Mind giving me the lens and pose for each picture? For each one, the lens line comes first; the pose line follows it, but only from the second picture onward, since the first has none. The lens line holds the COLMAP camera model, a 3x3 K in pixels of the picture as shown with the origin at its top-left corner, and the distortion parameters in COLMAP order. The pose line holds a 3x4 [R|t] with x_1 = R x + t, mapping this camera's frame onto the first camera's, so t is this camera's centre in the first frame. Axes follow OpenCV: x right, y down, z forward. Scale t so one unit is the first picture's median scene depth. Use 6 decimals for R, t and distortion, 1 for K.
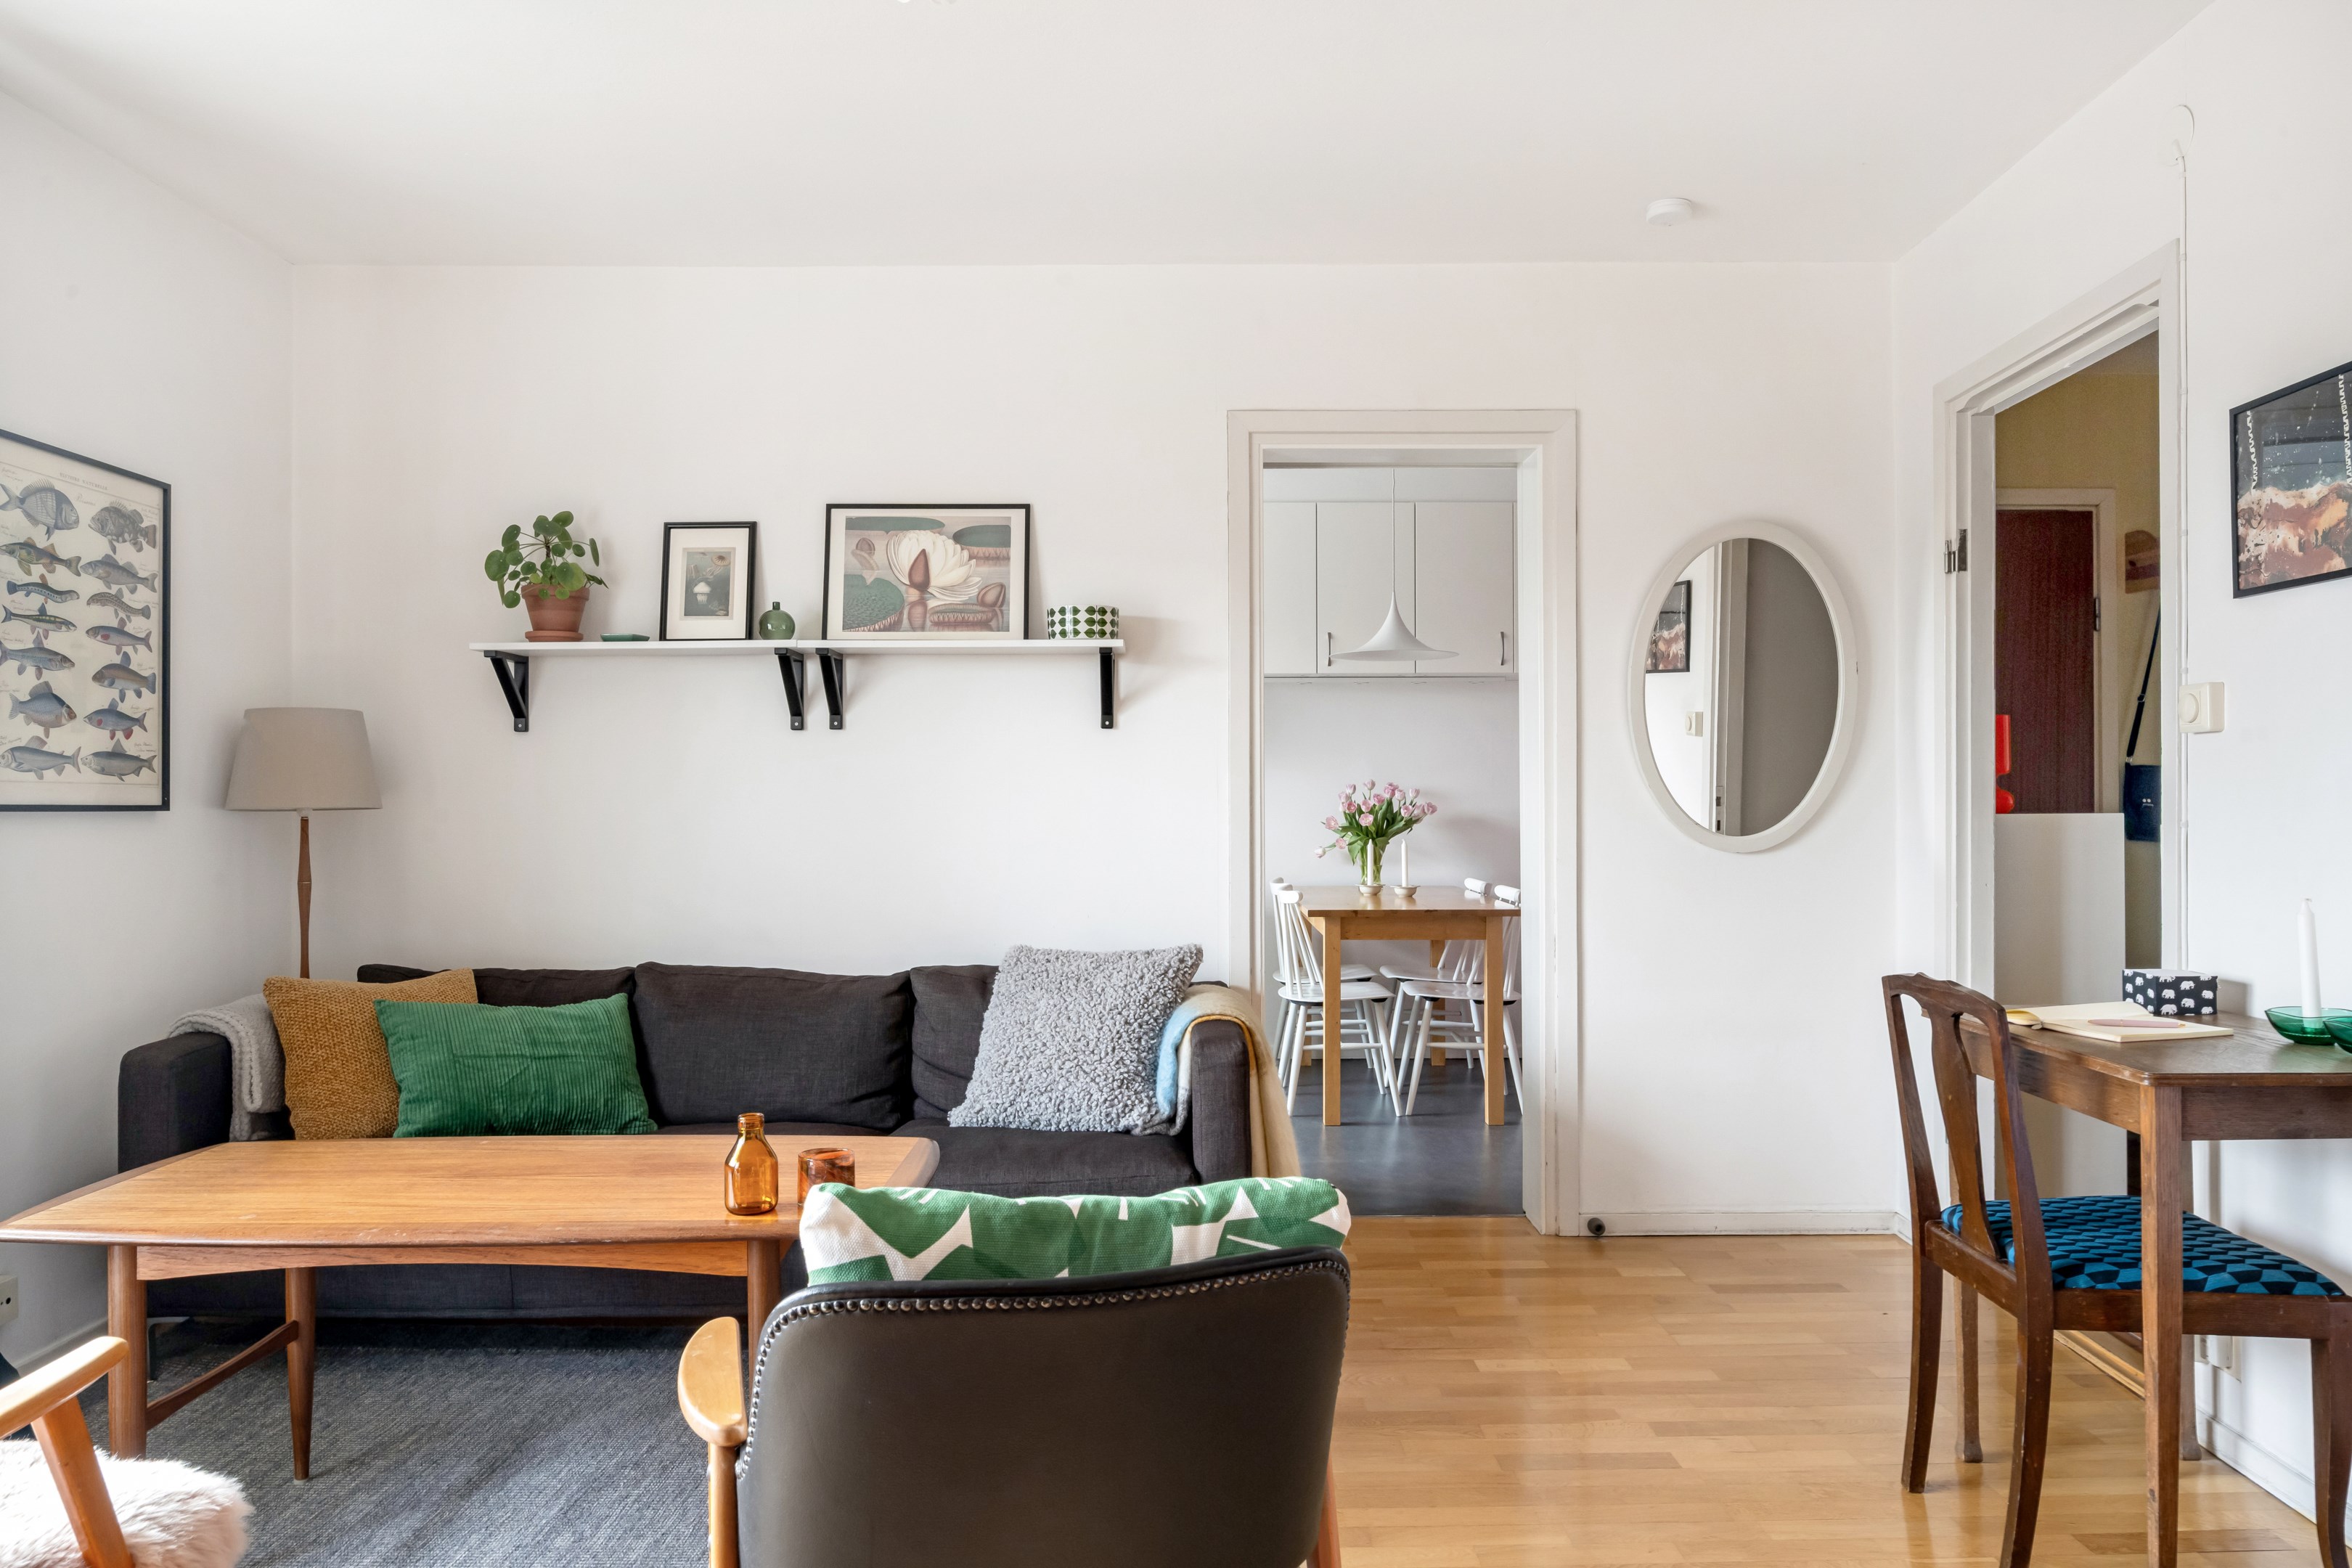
lens RADIAL K [[1548.9, 0, 1181.2], [0, 1548.9, 788.7], [0, 0, 1]] dist [-0.001222, -0.003344]
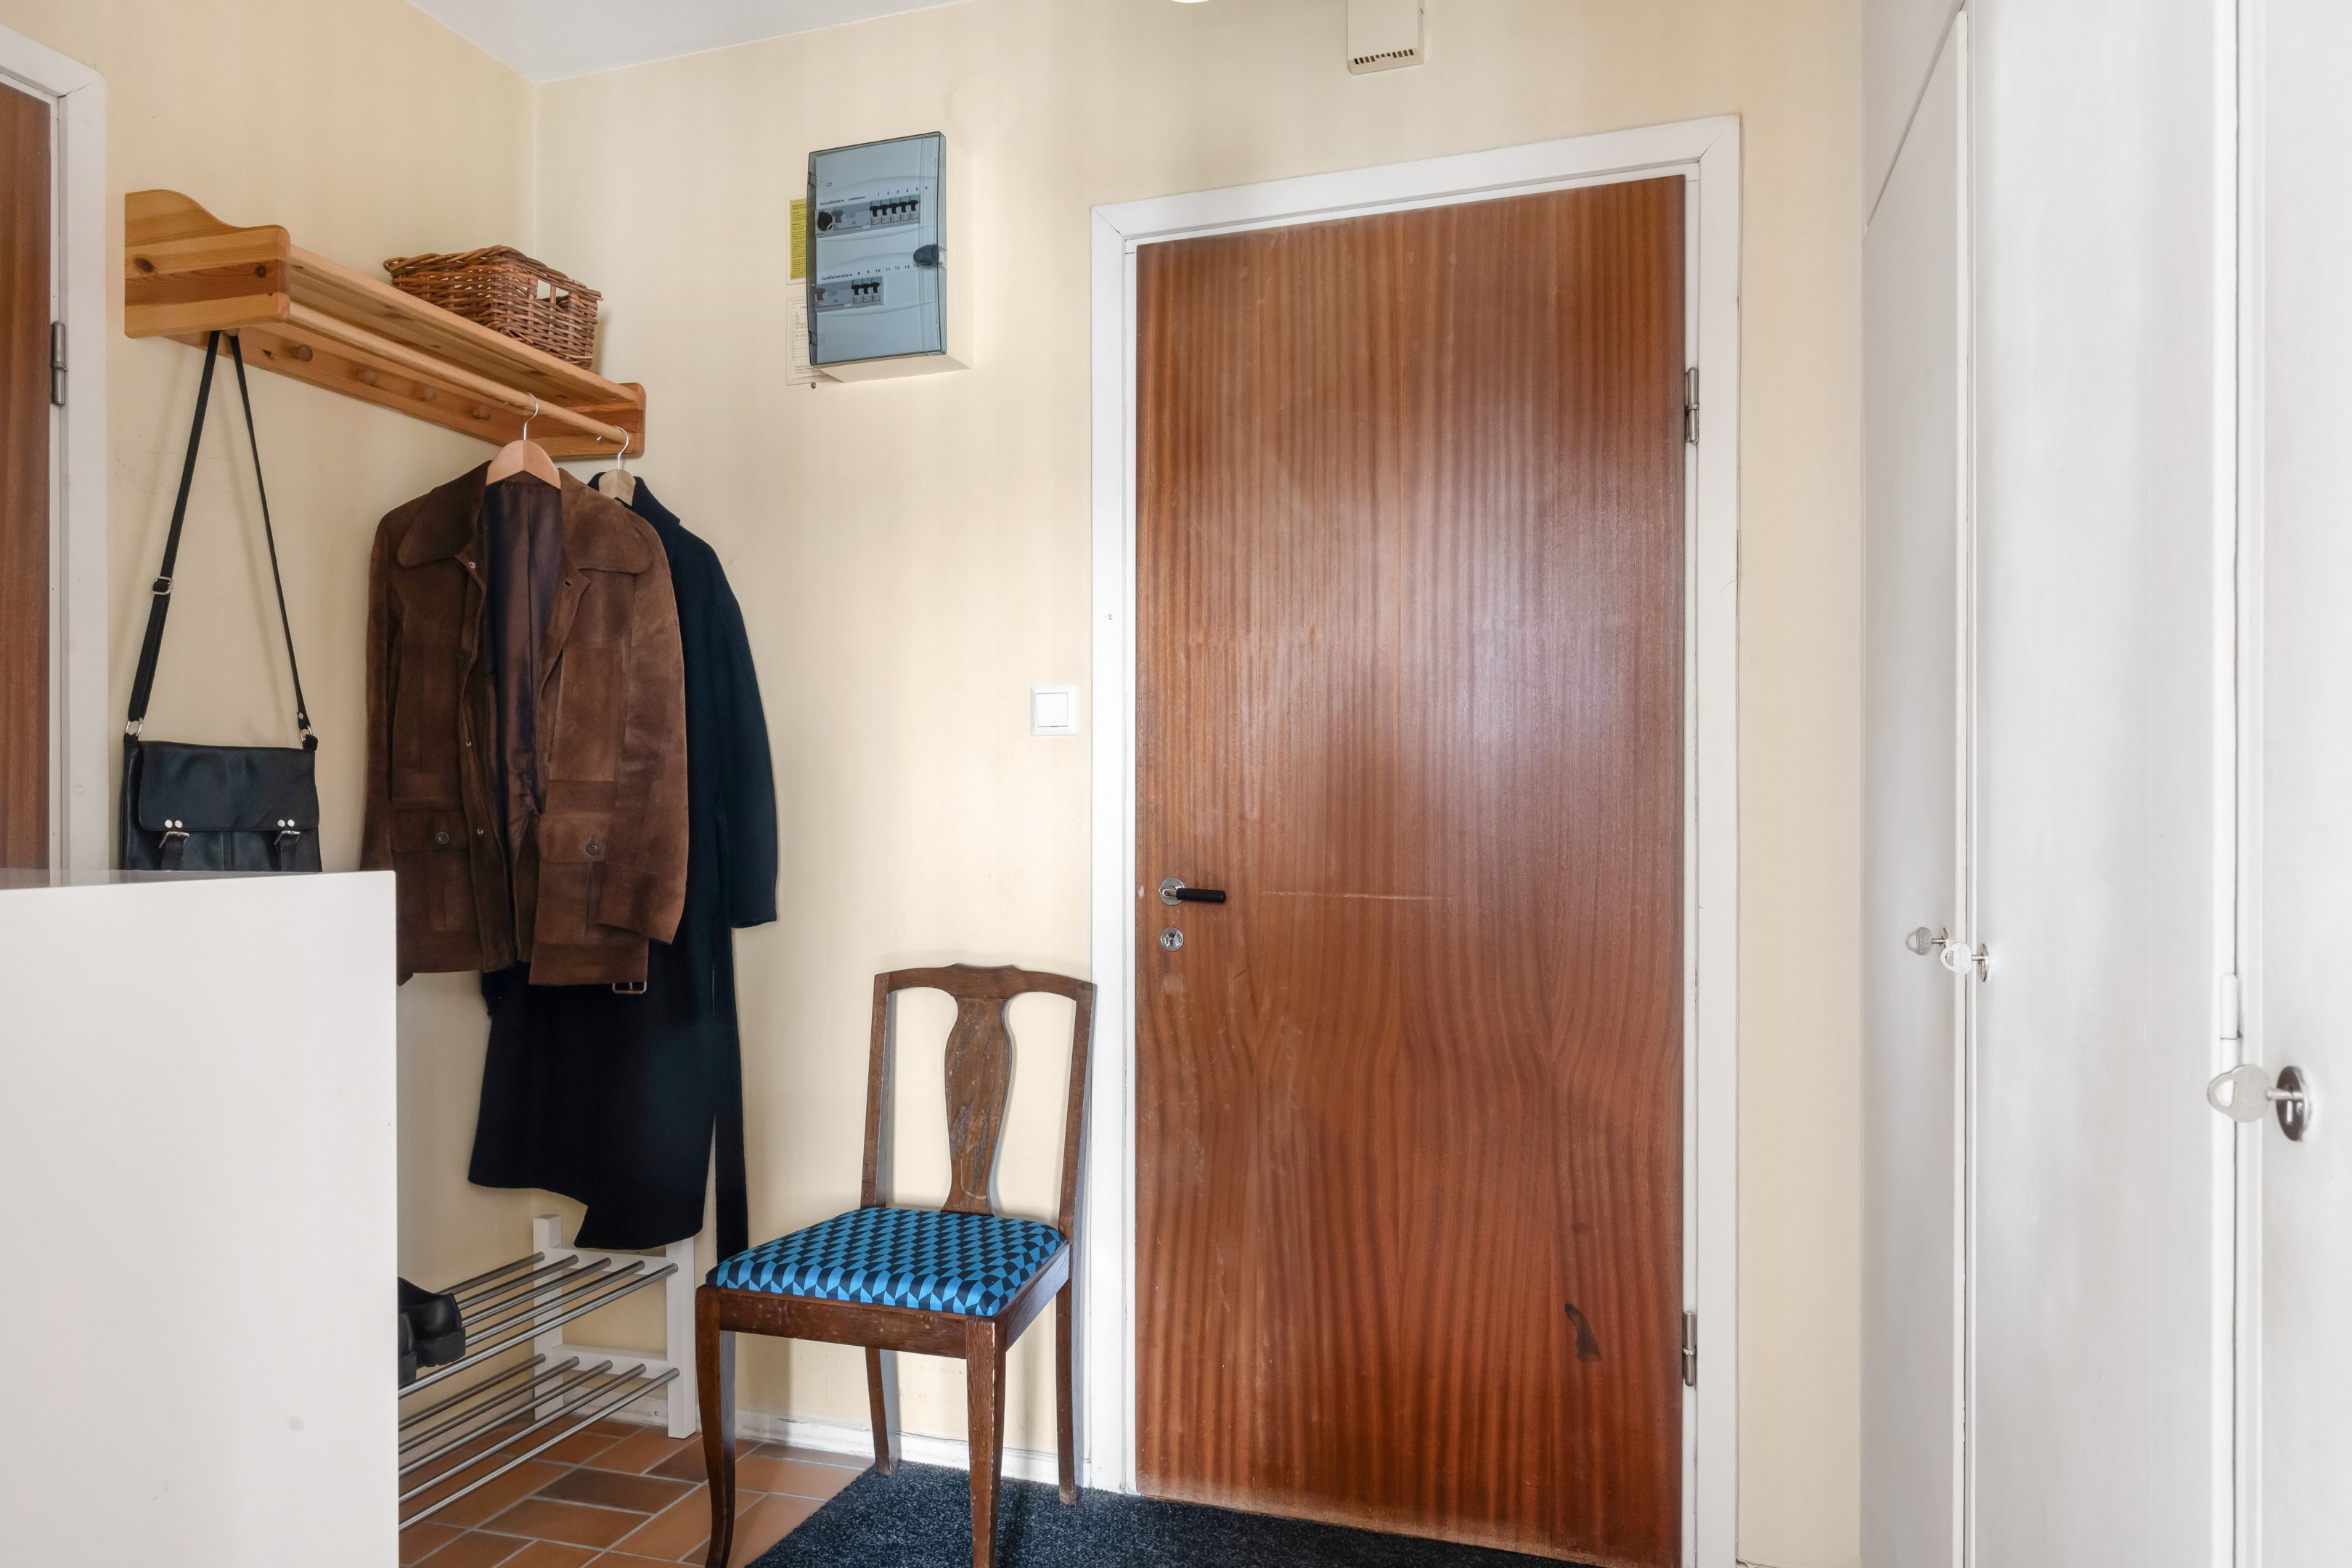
lens RADIAL K [[1548.9, 0, 1181.2], [0, 1548.9, 788.7], [0, 0, 1]] dist [-0.001222, -0.003344]
pose [[0.309726, 0.015385, 0.950701, 0.456787], [-0.000303, 0.999871, -0.016082, 0.006643], [-0.950826, 0.004693, 0.309691, 0.907748]]
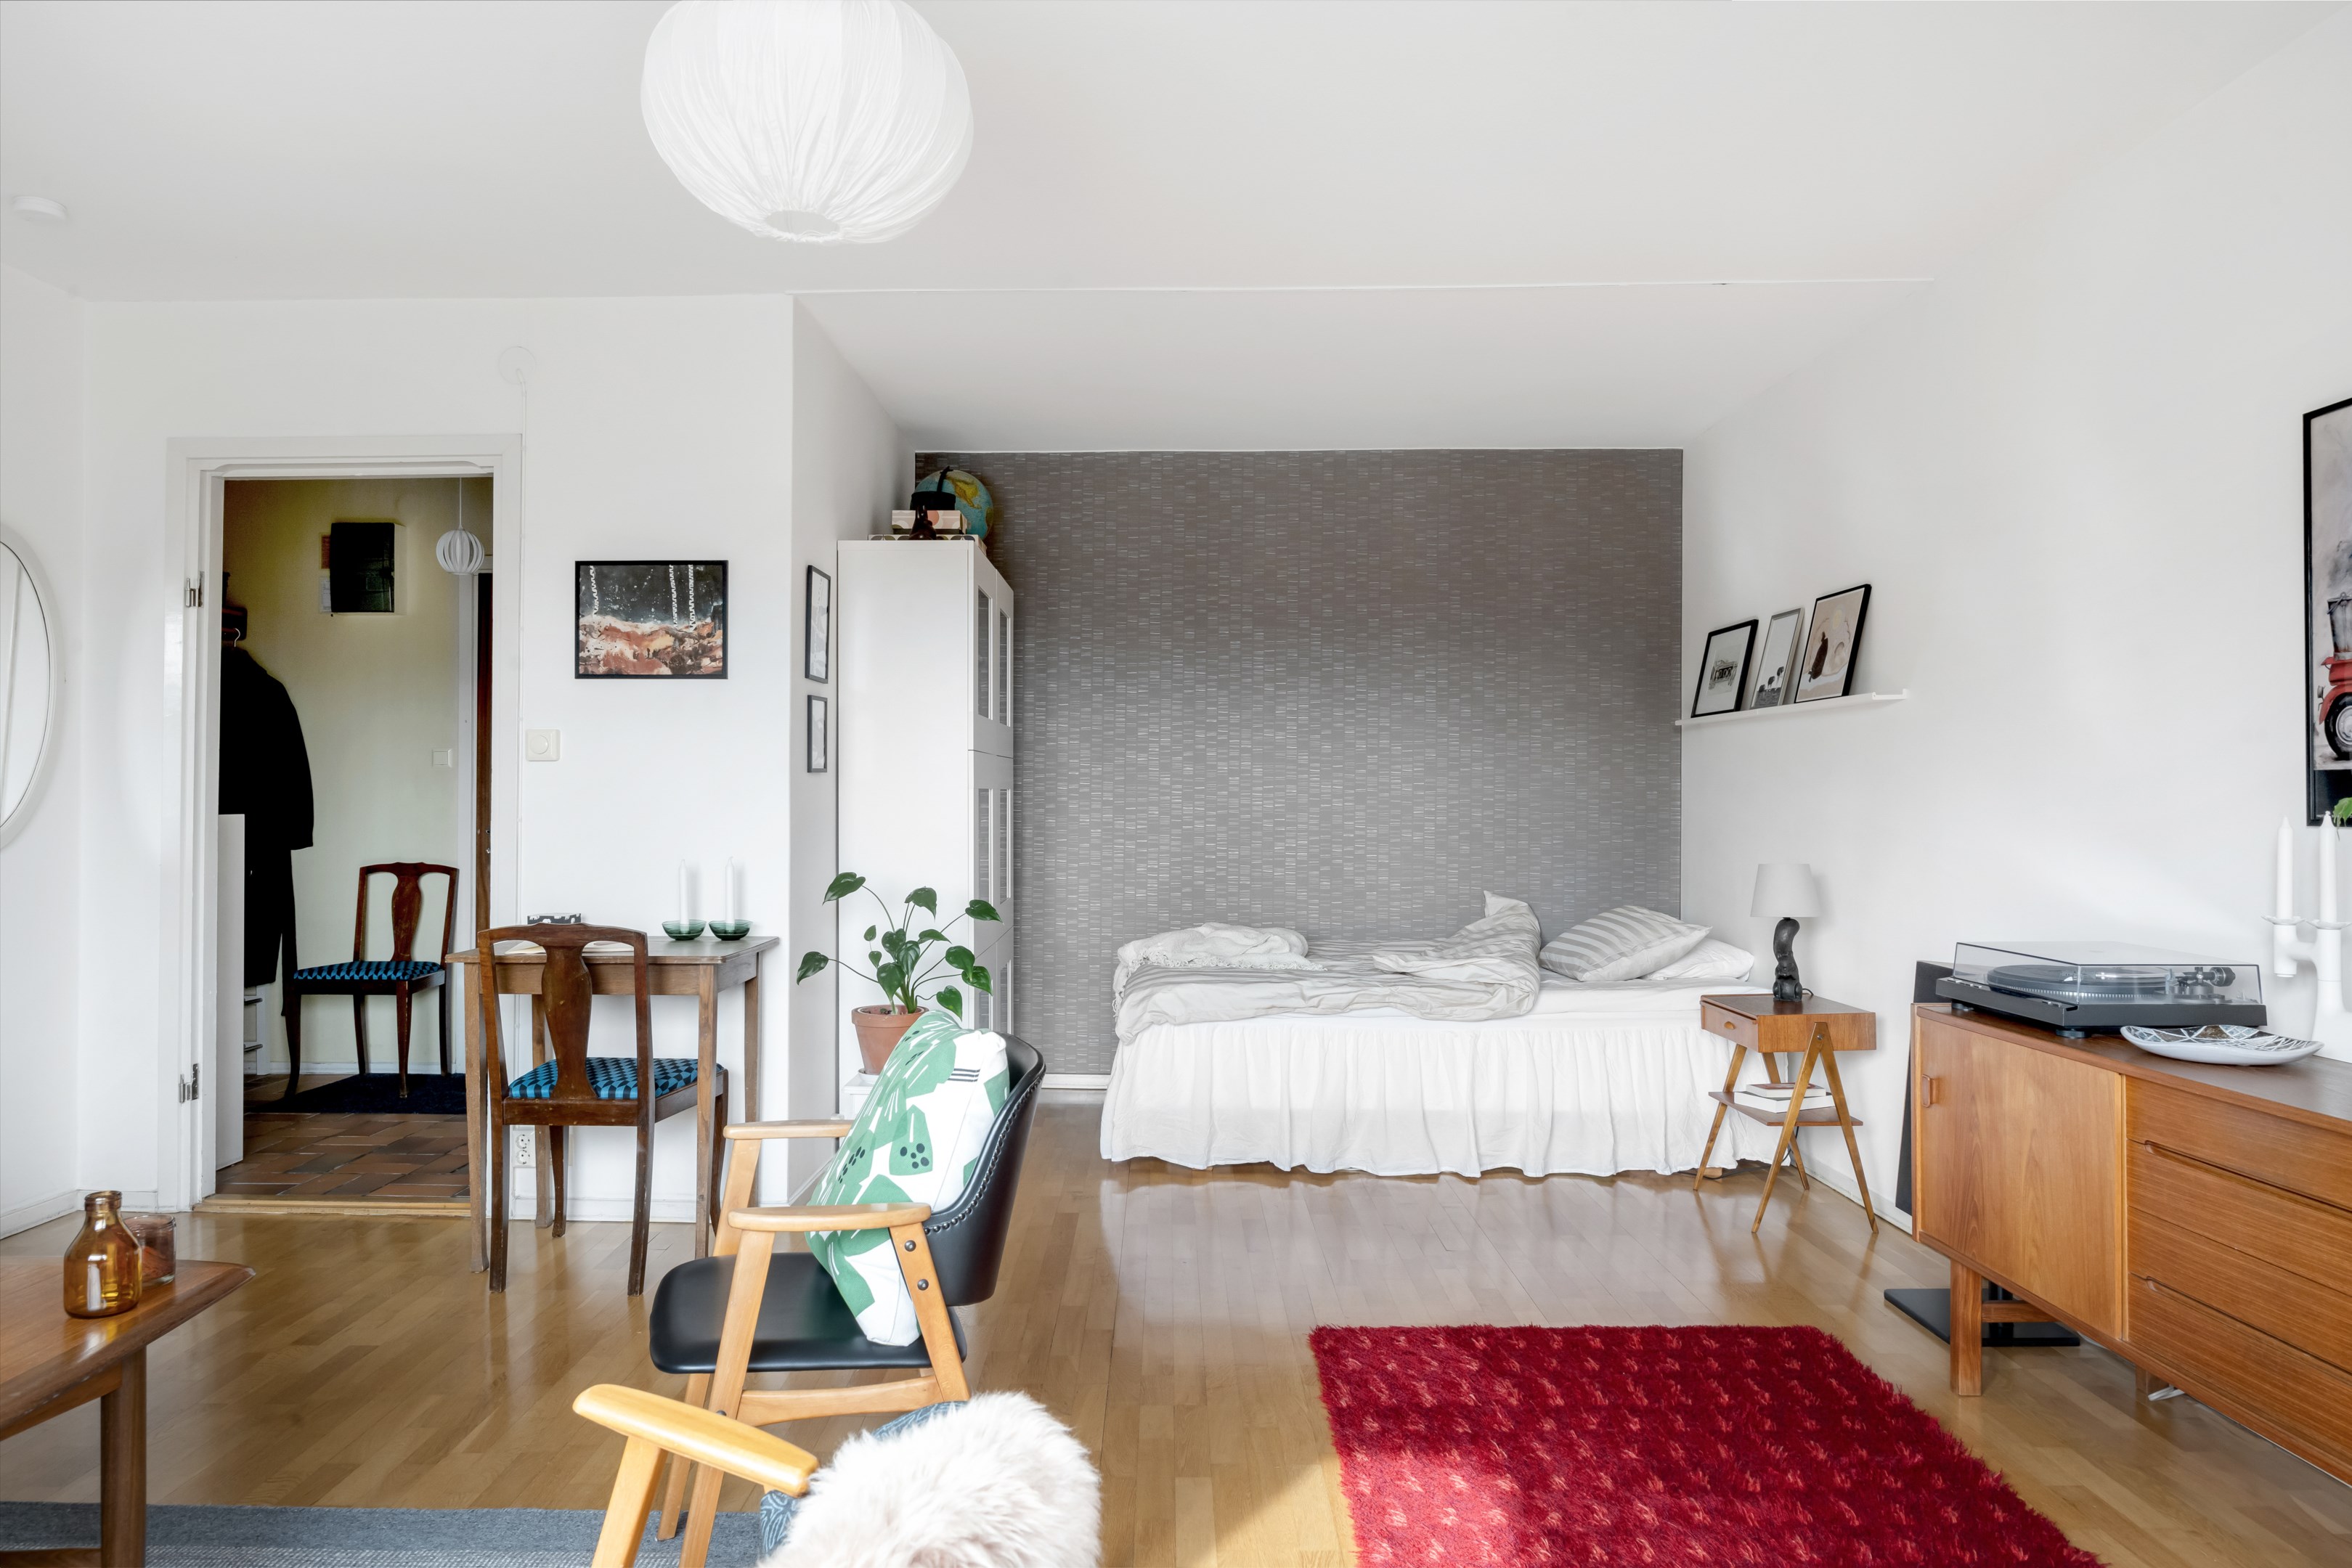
lens RADIAL K [[1532.9, 0, 1176.0], [0, 1532.9, 784.0], [0, 0, 1]] dist [0.018329, -0.032623]
pose [[0.009046, 0.011505, 0.999893, -0.716388], [-0.008322, 0.999900, -0.011430, -0.000425], [-0.999924, -0.008218, 0.009141, 0.284321]]
